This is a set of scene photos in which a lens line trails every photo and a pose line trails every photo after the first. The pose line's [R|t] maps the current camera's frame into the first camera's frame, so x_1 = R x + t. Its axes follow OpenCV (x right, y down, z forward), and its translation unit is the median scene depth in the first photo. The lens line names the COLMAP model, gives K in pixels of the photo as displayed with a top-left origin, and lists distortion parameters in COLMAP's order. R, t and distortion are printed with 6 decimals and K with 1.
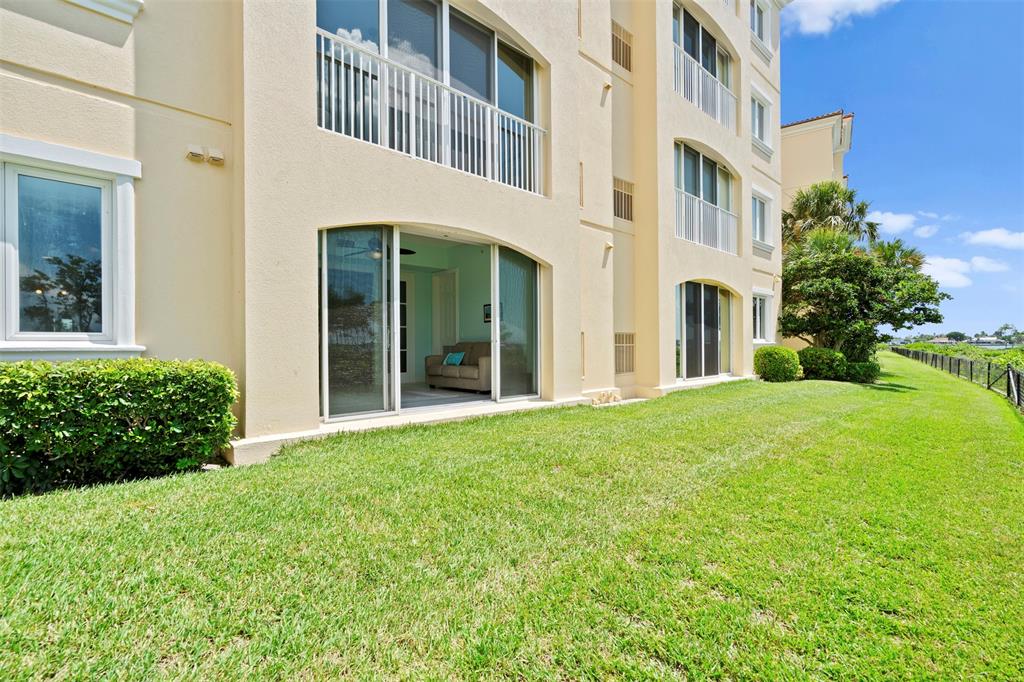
lens RADIAL K [[457.1, 0, 508.6], [0, 457.1, 342.7], [0, 0, 1]] dist [-0.002409, -0.000037]
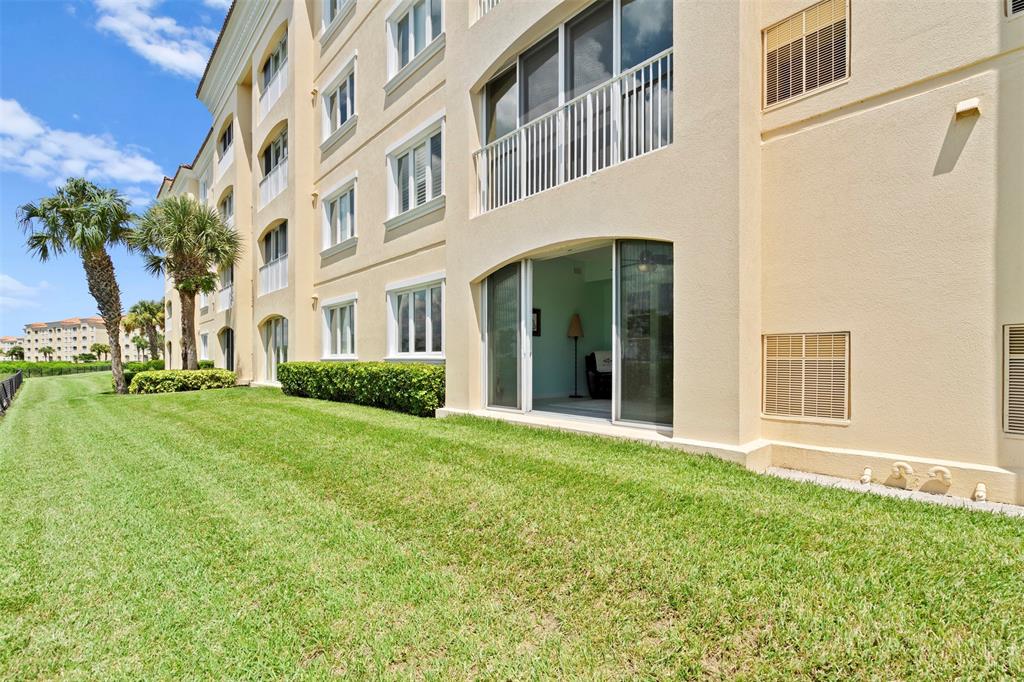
lens RADIAL K [[497.2, 0, 512.0], [0, 497.2, 341.0], [0, 0, 1]] dist [-0.001497, -0.000216]
pose [[-0.014050, -0.024081, -0.999611, 0.855151], [0.017965, 0.999543, -0.024332, -0.004907], [0.999740, -0.018300, -0.013611, 0.780601]]
